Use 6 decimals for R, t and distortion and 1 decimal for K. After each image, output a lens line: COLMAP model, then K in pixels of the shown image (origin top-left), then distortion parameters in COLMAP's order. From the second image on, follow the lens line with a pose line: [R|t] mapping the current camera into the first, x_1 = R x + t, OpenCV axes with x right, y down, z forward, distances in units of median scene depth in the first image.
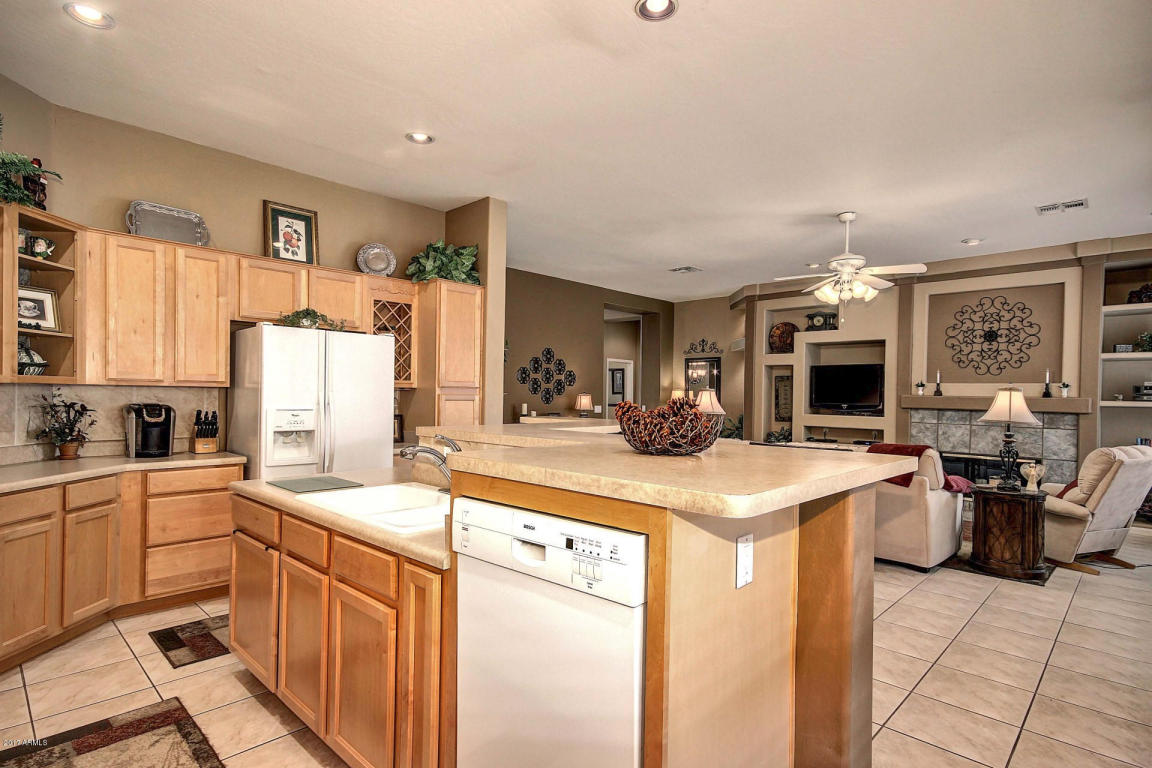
lens RADIAL K [[587.1, 0, 581.2], [0, 587.1, 398.2], [0, 0, 1]] dist [0.004442, 0.000524]
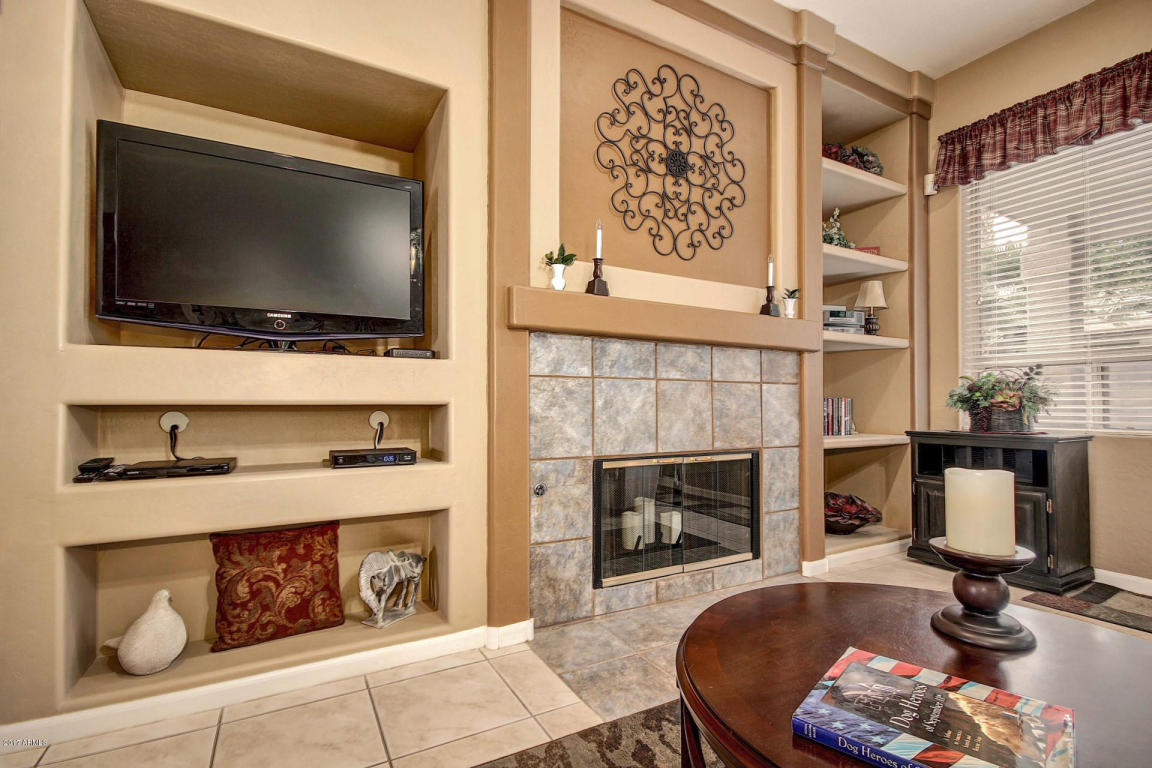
lens RADIAL K [[534.8, 0, 581.5], [0, 534.8, 393.7], [0, 0, 1]] dist [-0.000596, -0.000337]
pose [[0.297654, -0.000756, 0.954674, 0.305706], [0.011793, 0.999926, -0.002885, 0.053915], [-0.954601, 0.012117, 0.297641, 0.918883]]
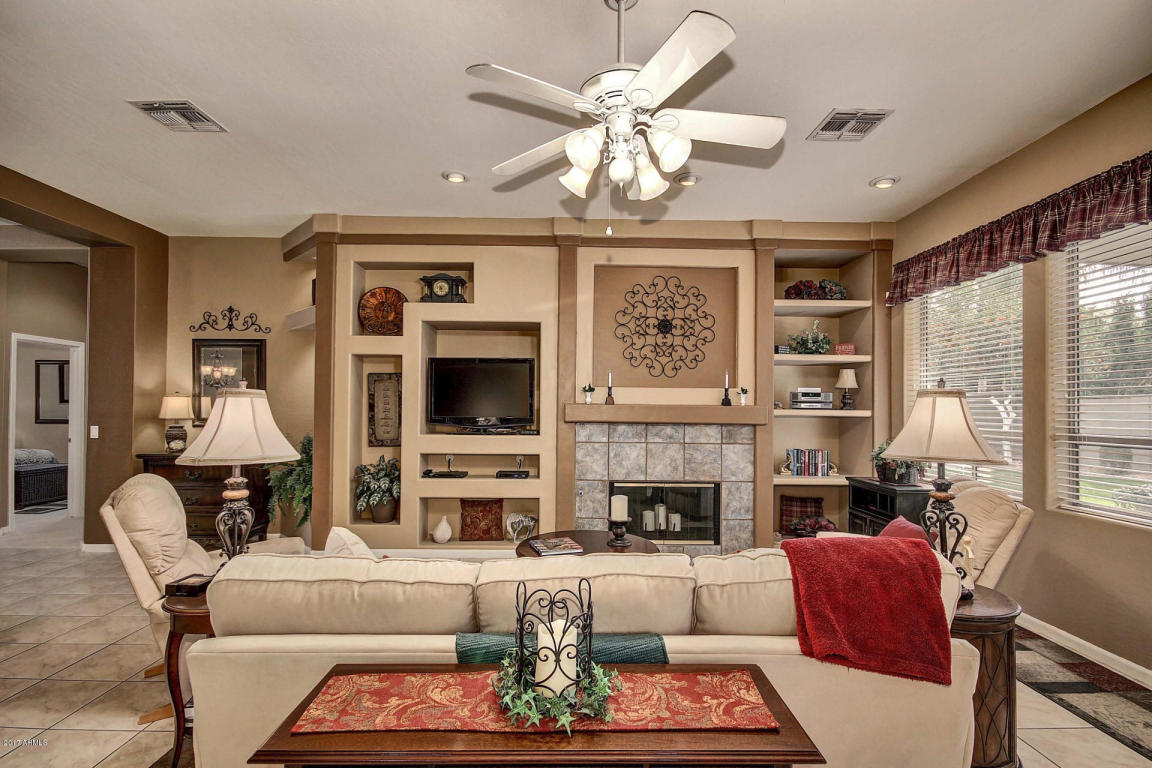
lens RADIAL K [[523.4, 0, 574.5], [0, 523.4, 400.4], [0, 0, 1]] dist [0.001501, 0.000245]
pose [[0.708580, -0.000563, 0.705631, 0.121402], [0.007888, 0.999944, -0.007123, -0.004563], [-0.705587, 0.010613, 0.708544, 0.575165]]
